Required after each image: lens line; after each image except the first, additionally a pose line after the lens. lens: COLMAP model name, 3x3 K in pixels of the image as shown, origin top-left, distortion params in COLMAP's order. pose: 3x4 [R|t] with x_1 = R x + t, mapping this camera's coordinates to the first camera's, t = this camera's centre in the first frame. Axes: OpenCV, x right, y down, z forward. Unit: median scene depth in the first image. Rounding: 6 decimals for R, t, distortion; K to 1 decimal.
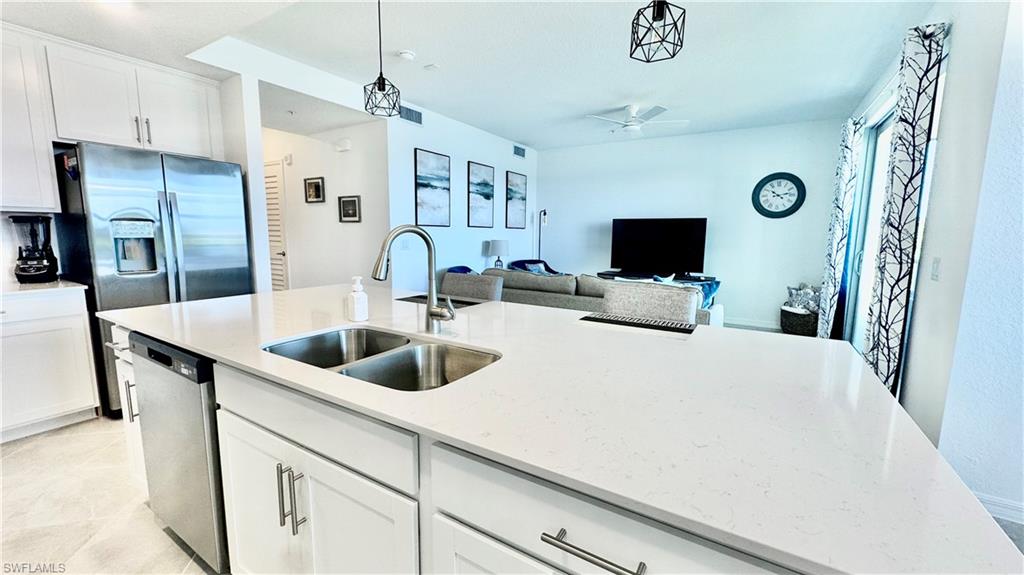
lens RADIAL K [[405.8, 0, 514.3], [0, 405.8, 285.3], [0, 0, 1]] dist [-0.001895, 0.000529]
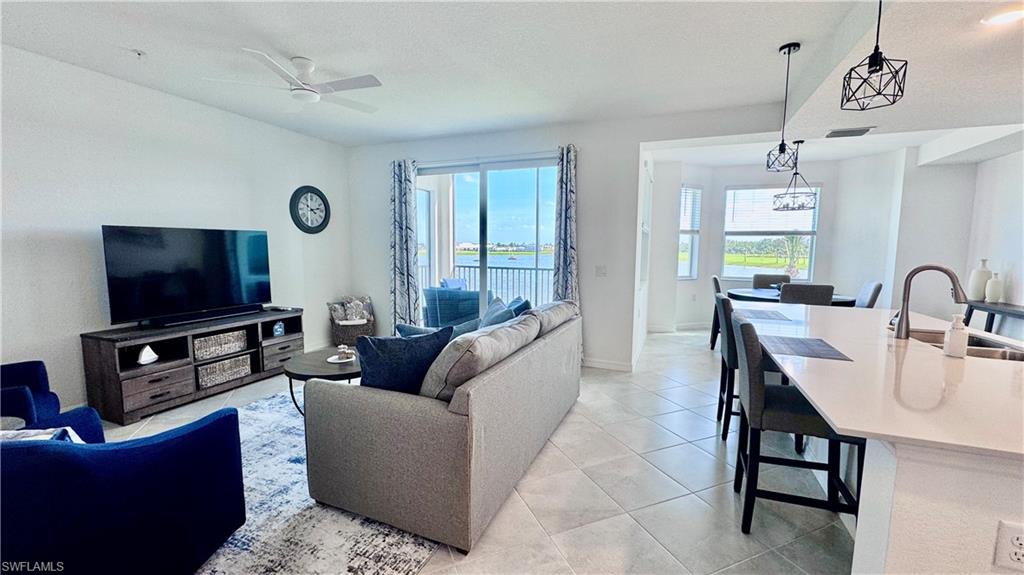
lens RADIAL K [[405.8, 0, 514.4], [0, 405.8, 286.2], [0, 0, 1]] dist [-0.001895, 0.000529]
pose [[-0.164976, -0.110281, 0.980113, -0.483815], [0.116839, 0.984547, 0.130447, -0.145514], [-0.979353, 0.136036, -0.149541, 0.893935]]
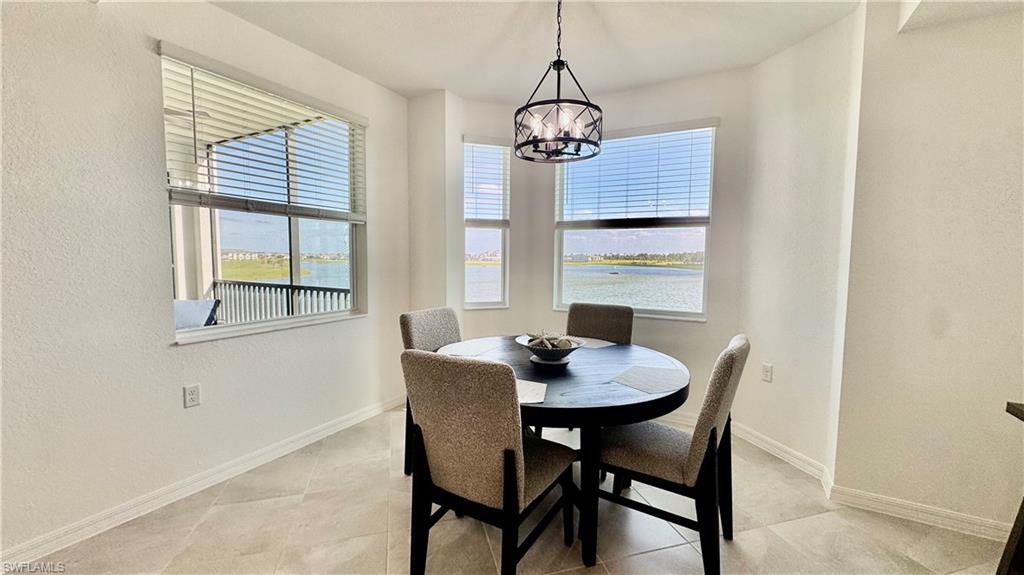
lens RADIAL K [[405.8, 0, 509.0], [0, 405.8, 289.8], [0, 0, 1]] dist [-0.001895, 0.000529]
pose [[-0.034070, -0.093620, 0.995025, 0.086558], [0.122325, 0.987727, 0.097122, -0.003953], [-0.991905, 0.125026, -0.022200, -0.053917]]
